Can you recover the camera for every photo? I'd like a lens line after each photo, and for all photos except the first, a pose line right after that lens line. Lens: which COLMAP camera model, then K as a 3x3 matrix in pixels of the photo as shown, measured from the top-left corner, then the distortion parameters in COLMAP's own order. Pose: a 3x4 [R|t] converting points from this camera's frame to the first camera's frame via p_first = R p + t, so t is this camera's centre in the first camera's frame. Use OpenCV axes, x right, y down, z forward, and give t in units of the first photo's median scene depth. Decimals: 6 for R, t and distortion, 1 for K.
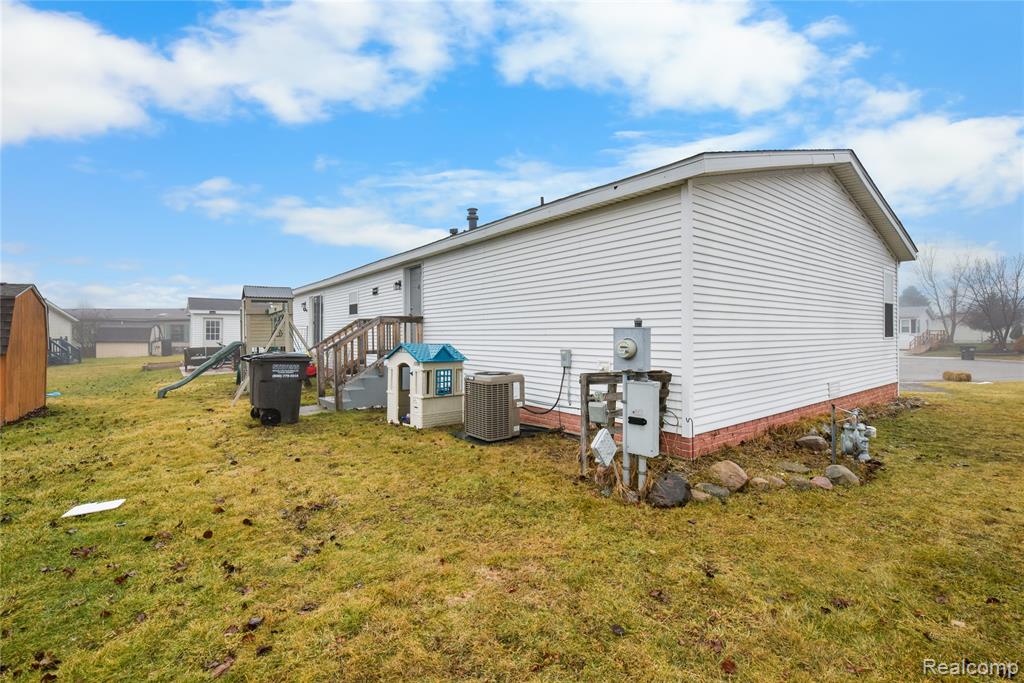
lens RADIAL K [[455.6, 0, 509.5], [0, 455.6, 346.5], [0, 0, 1]] dist [-0.004215, -0.001068]
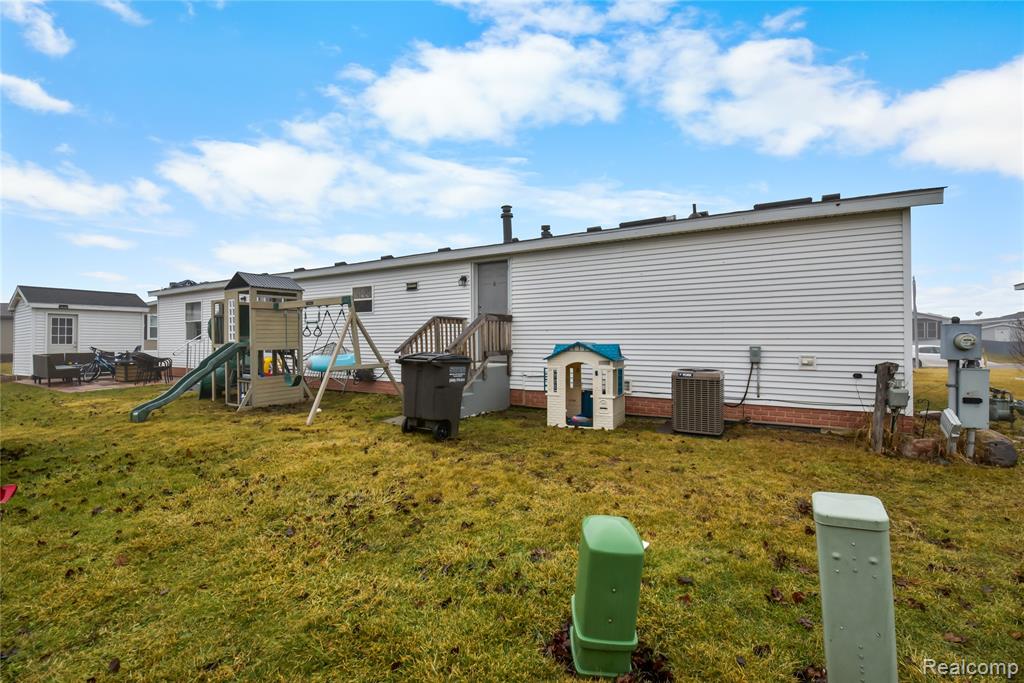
lens RADIAL K [[455.6, 0, 509.5], [0, 455.6, 346.5], [0, 0, 1]] dist [-0.004215, -0.001068]
pose [[0.936103, -0.004159, 0.351700, -0.677234], [0.008448, 0.999907, -0.010660, 0.010979], [-0.351624, 0.012950, 0.936052, 0.157053]]
